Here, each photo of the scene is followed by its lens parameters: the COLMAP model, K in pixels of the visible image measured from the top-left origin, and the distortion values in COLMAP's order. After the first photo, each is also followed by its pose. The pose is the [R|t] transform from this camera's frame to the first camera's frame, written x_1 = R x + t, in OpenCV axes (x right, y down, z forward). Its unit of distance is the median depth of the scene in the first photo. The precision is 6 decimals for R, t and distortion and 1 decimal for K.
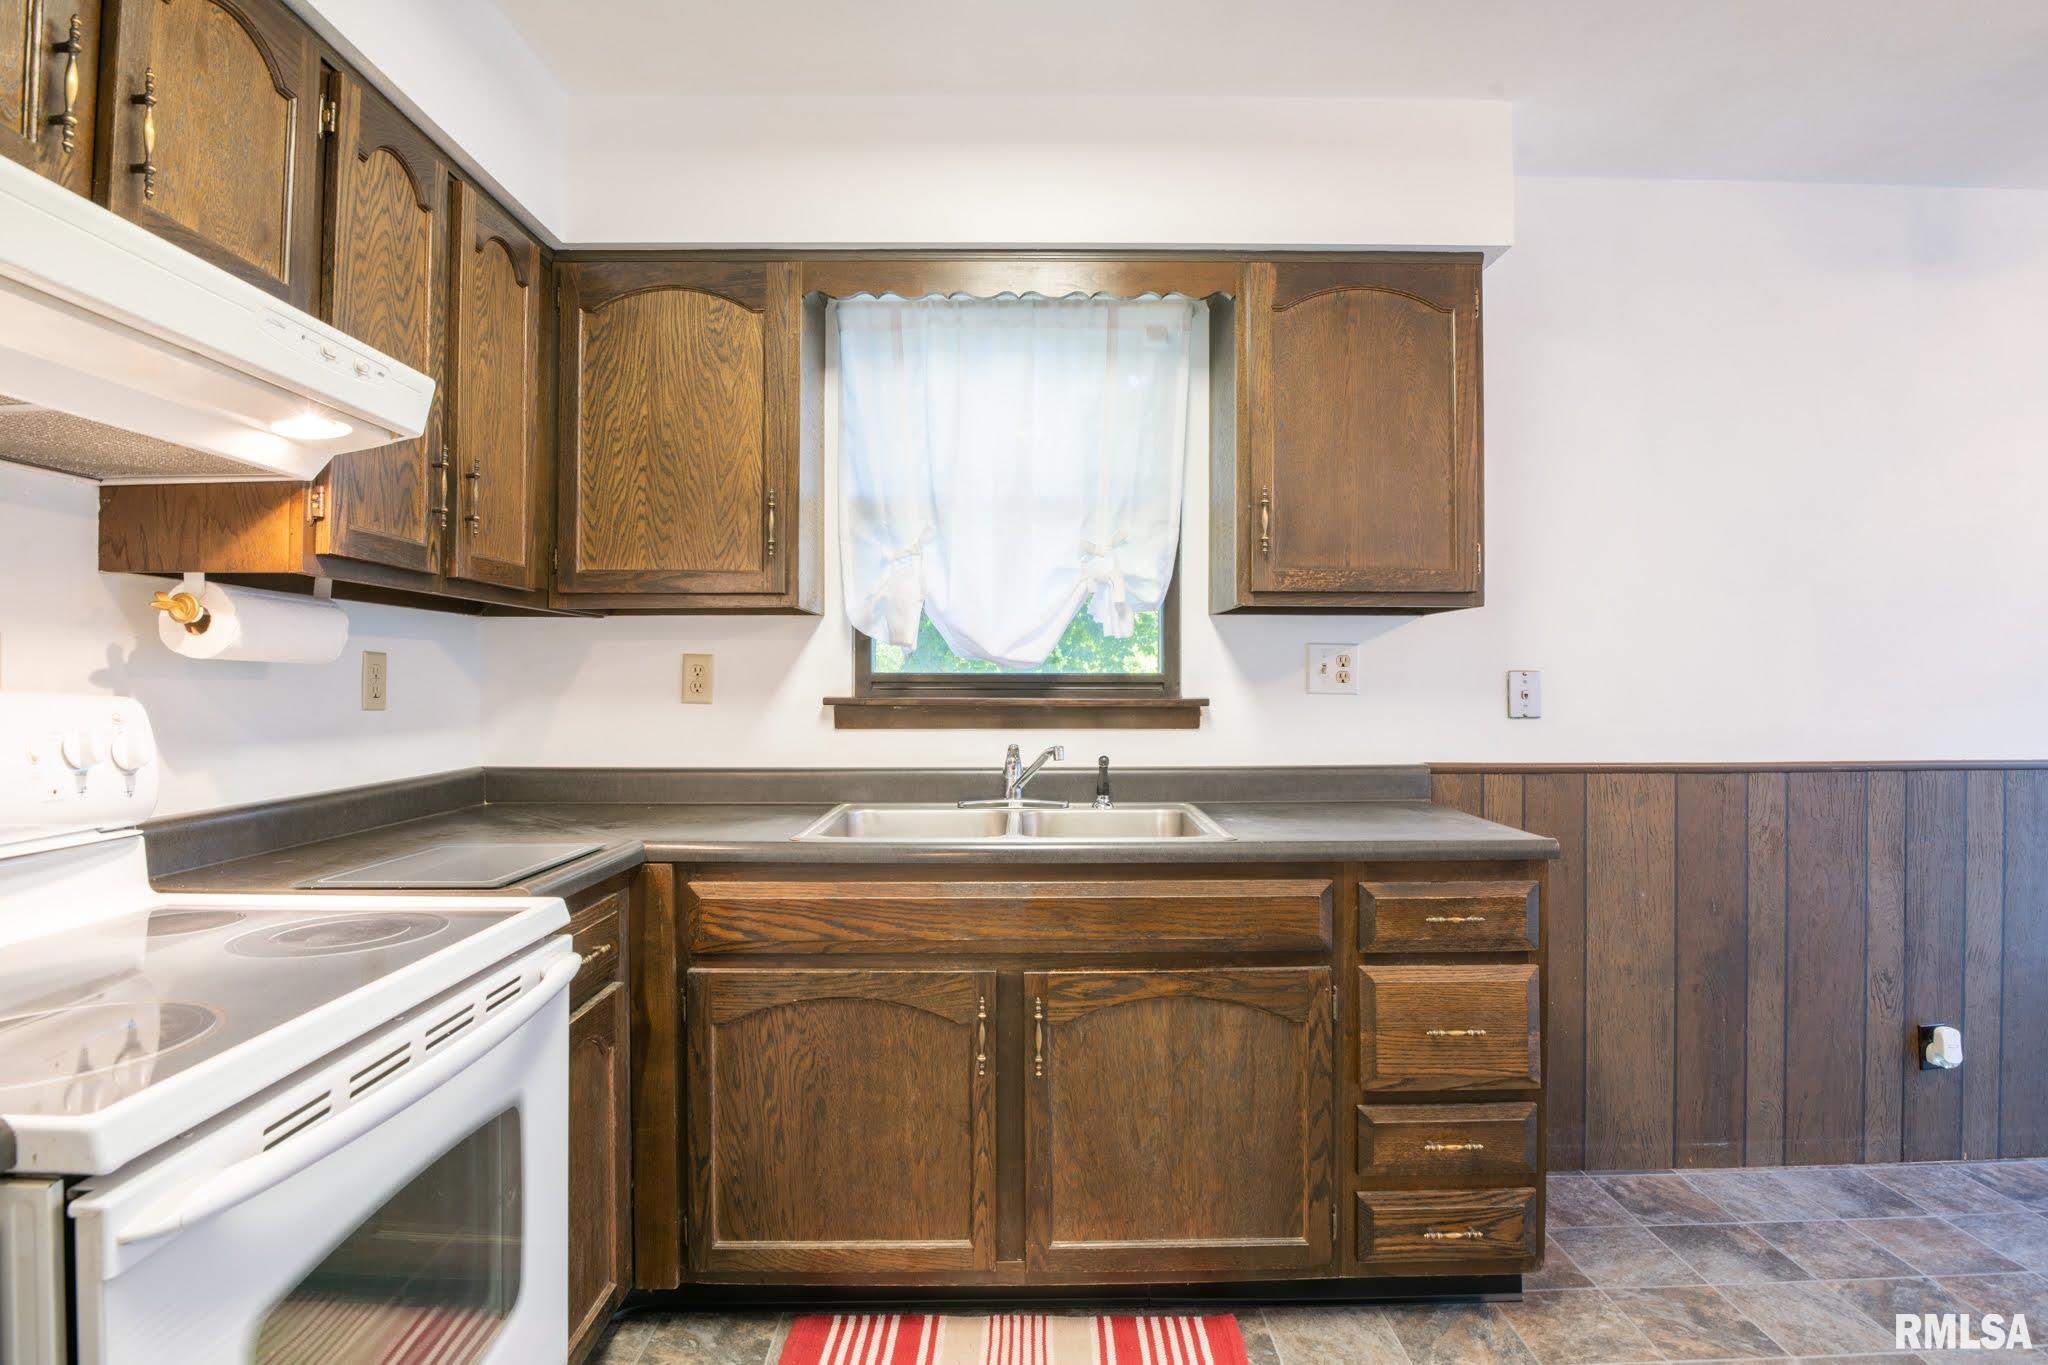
lens RADIAL K [[1049.6, 0, 1032.3], [0, 1049.6, 674.9], [0, 0, 1]] dist [-0.025244, -0.002890]
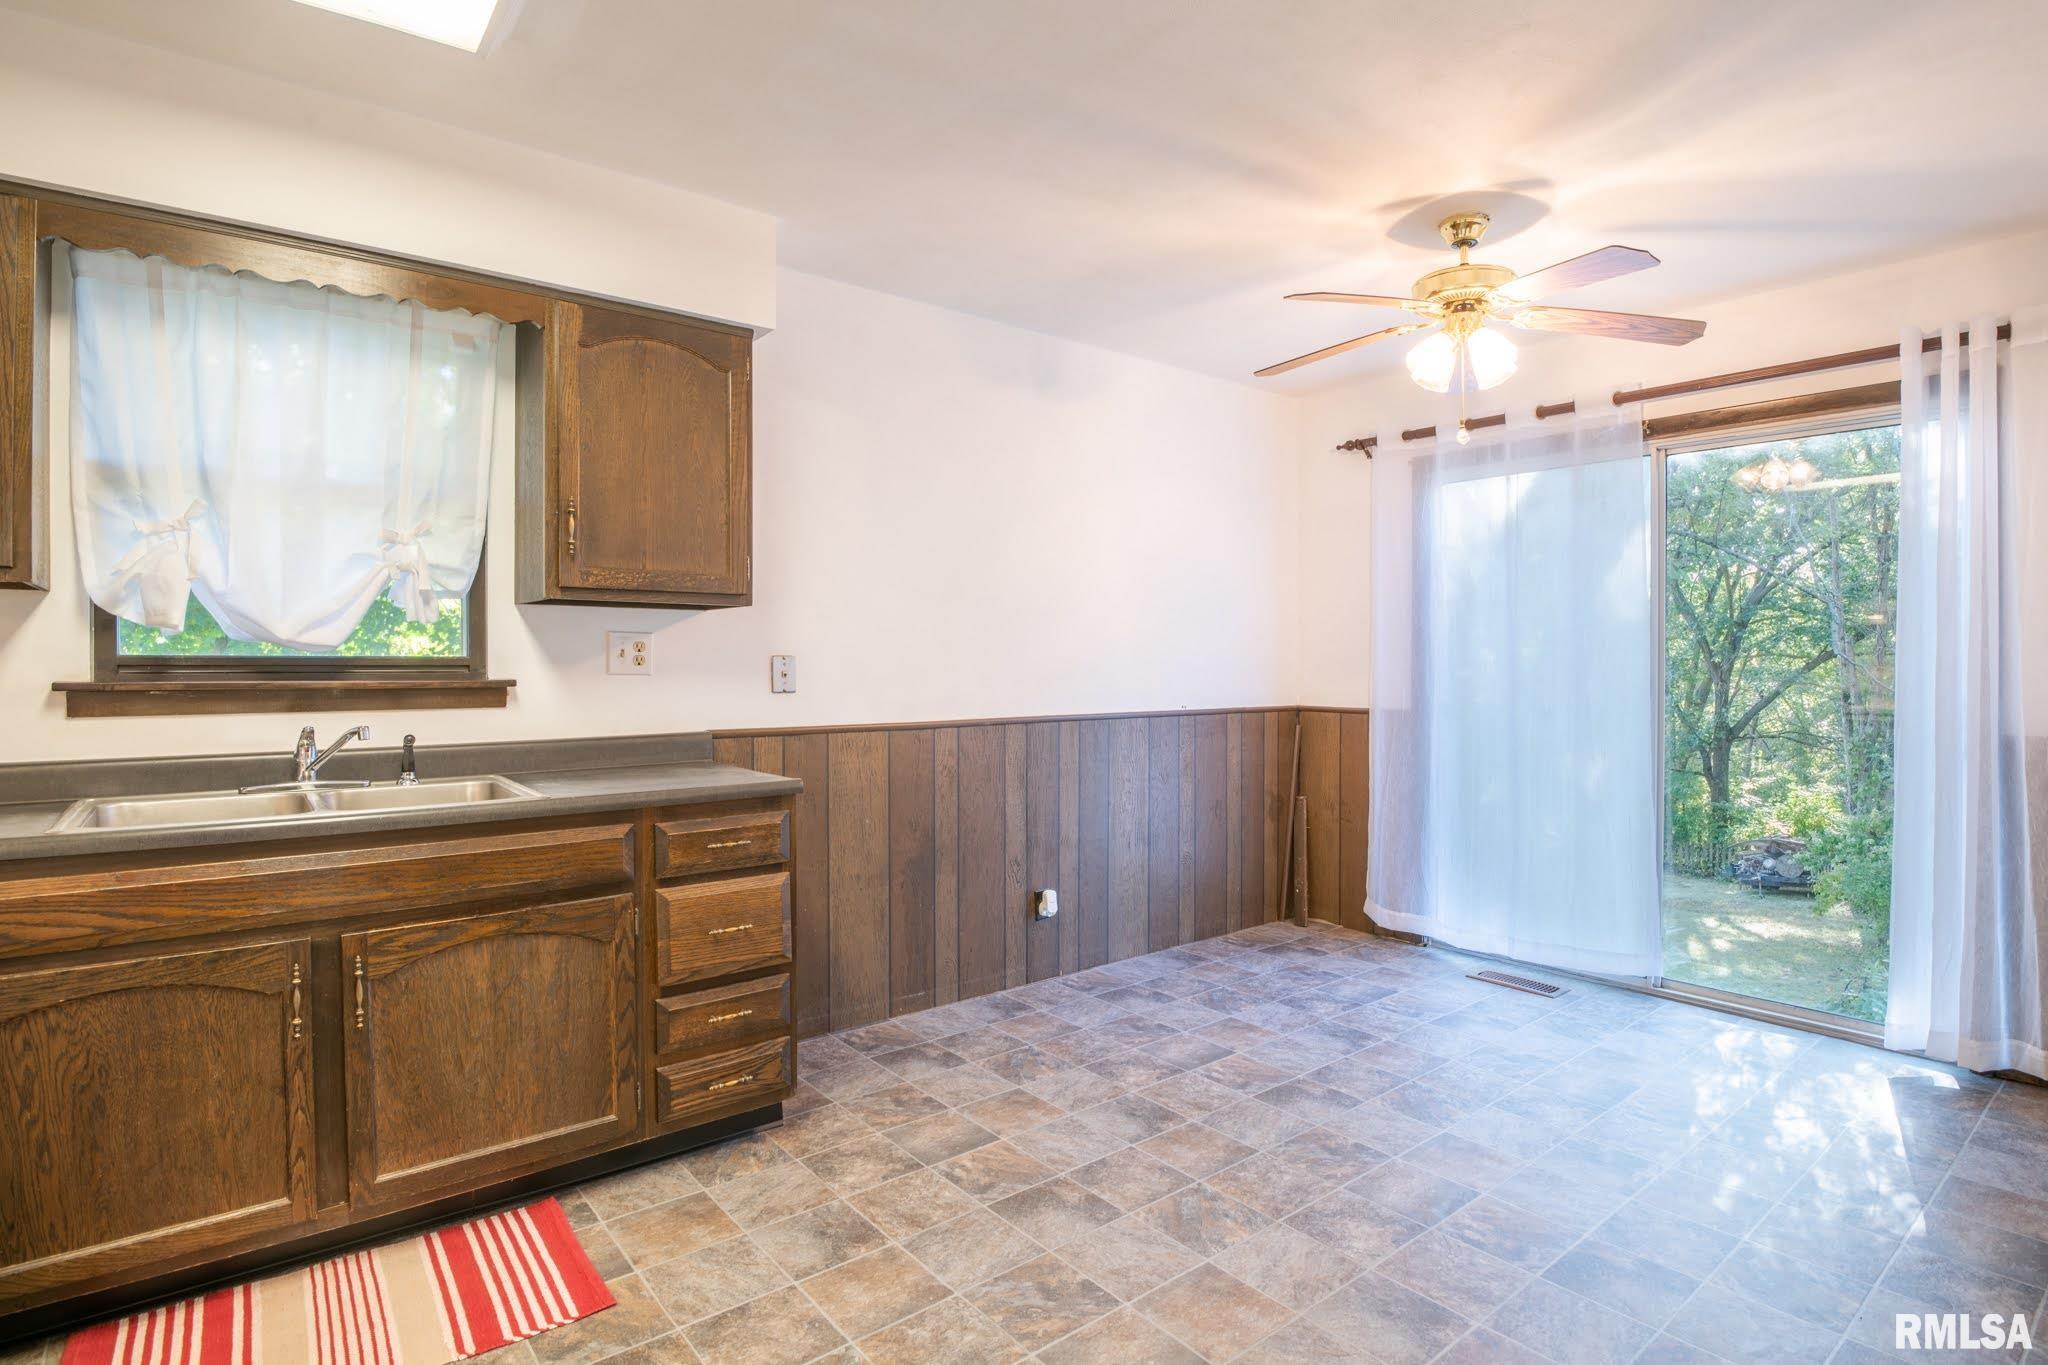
lens RADIAL K [[1033.3, 0, 1036.9], [0, 1033.3, 675.6], [0, 0, 1]] dist [-0.023184, -0.003360]
pose [[0.788262, -0.007923, 0.615288, -0.068372], [-0.003102, 0.999853, 0.016848, -0.001798], [-0.615332, -0.015190, 0.788122, -0.203918]]
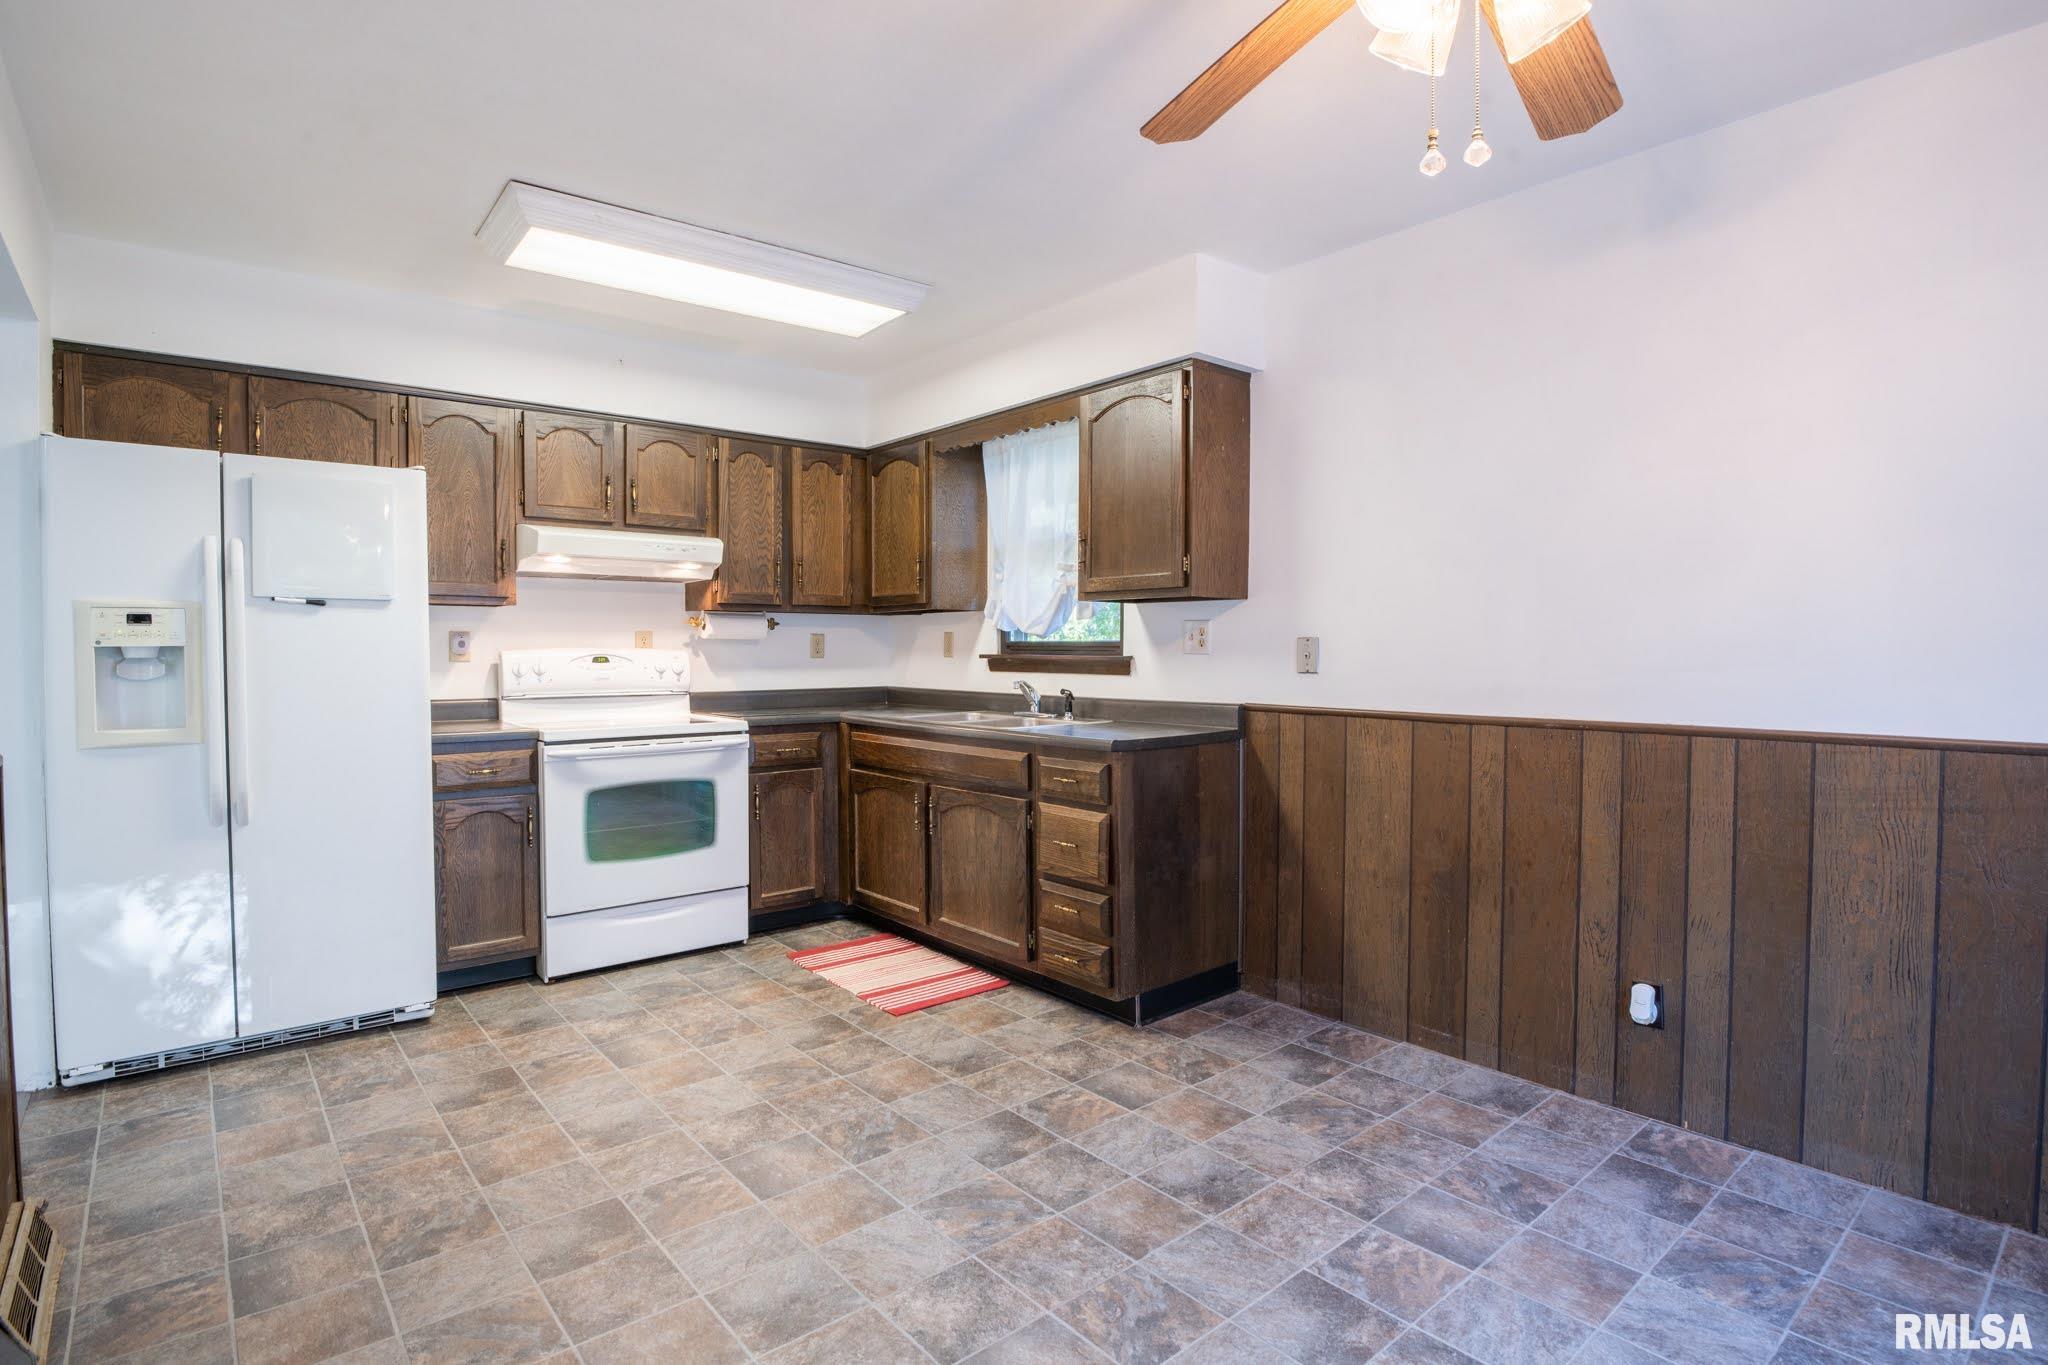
lens RADIAL K [[990.1, 0, 1024.0], [0, 990.1, 682.5], [0, 0, 1]] dist [-0.026758, -0.000677]
pose [[0.641066, 0.027178, -0.767004, 1.264979], [0.005105, 0.999200, 0.039673, 0.001877], [0.767469, -0.029348, 0.640414, -0.090891]]
